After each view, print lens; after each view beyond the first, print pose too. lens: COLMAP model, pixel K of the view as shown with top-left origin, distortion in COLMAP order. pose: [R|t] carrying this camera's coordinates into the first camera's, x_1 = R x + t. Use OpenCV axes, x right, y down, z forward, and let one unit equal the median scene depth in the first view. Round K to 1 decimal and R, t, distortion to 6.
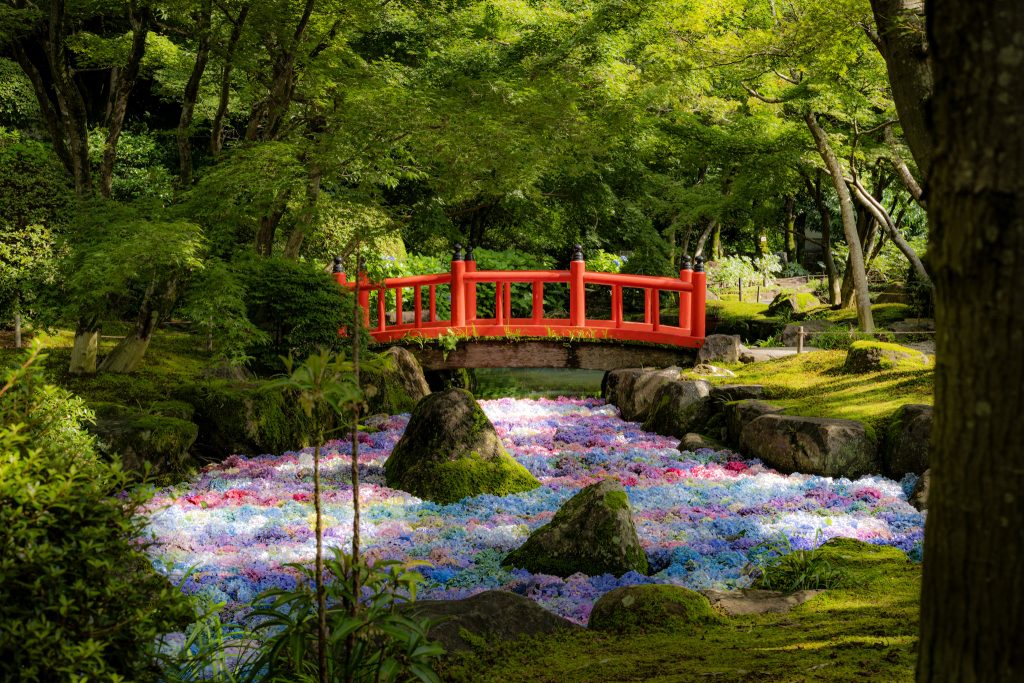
lens RADIAL K [[1417.4, 0, 512.0], [0, 1417.4, 341.5], [0, 0, 1]] dist [-0.001252, -0.086781]
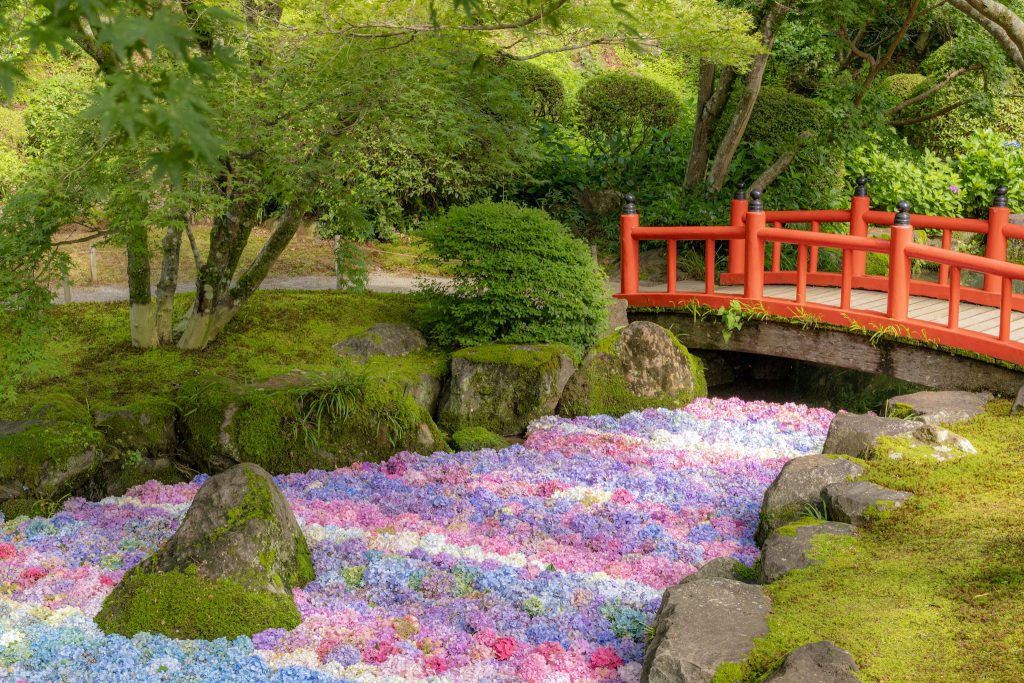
lens RADIAL K [[1417.4, 0, 512.0], [0, 1417.4, 341.5], [0, 0, 1]] dist [-0.001252, -0.086781]
pose [[0.751806, 0.135247, -0.645365, 0.383306], [-0.039981, 0.986288, 0.160118, -0.111379], [0.658171, -0.094575, 0.746904, 0.382775]]
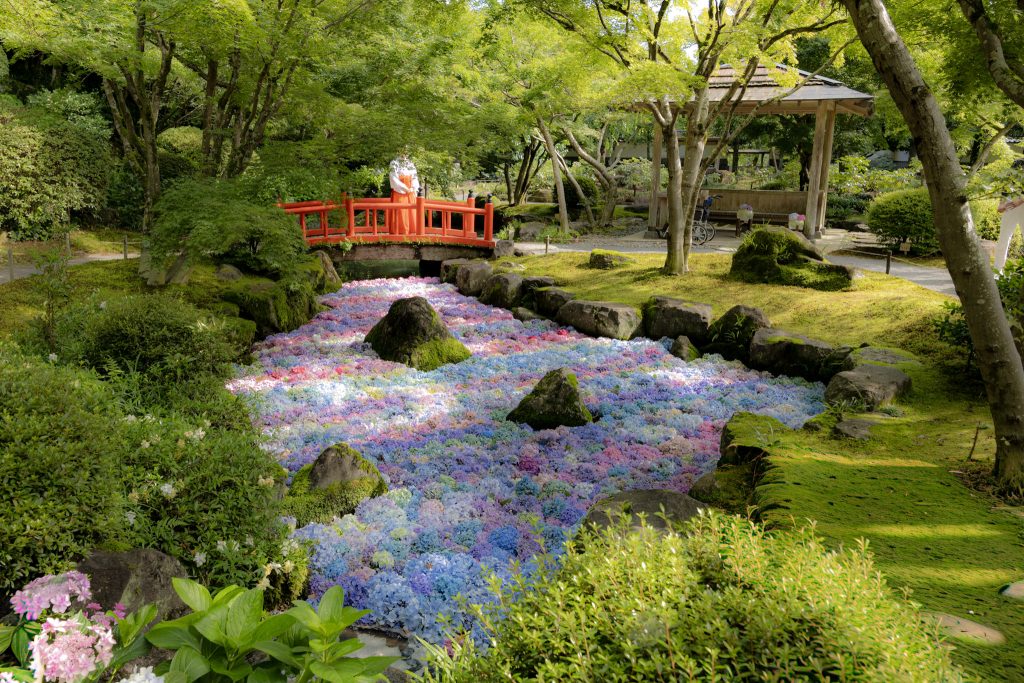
lens RADIAL K [[798.4, 0, 462.0], [0, 798.4, 317.7], [0, 0, 1]] dist [-0.001512, -0.004416]
pose [[0.968887, -0.037516, 0.244645, -0.156800], [0.001464, 0.989297, 0.145912, -0.057061], [-0.247500, -0.141014, 0.958571, 0.051324]]
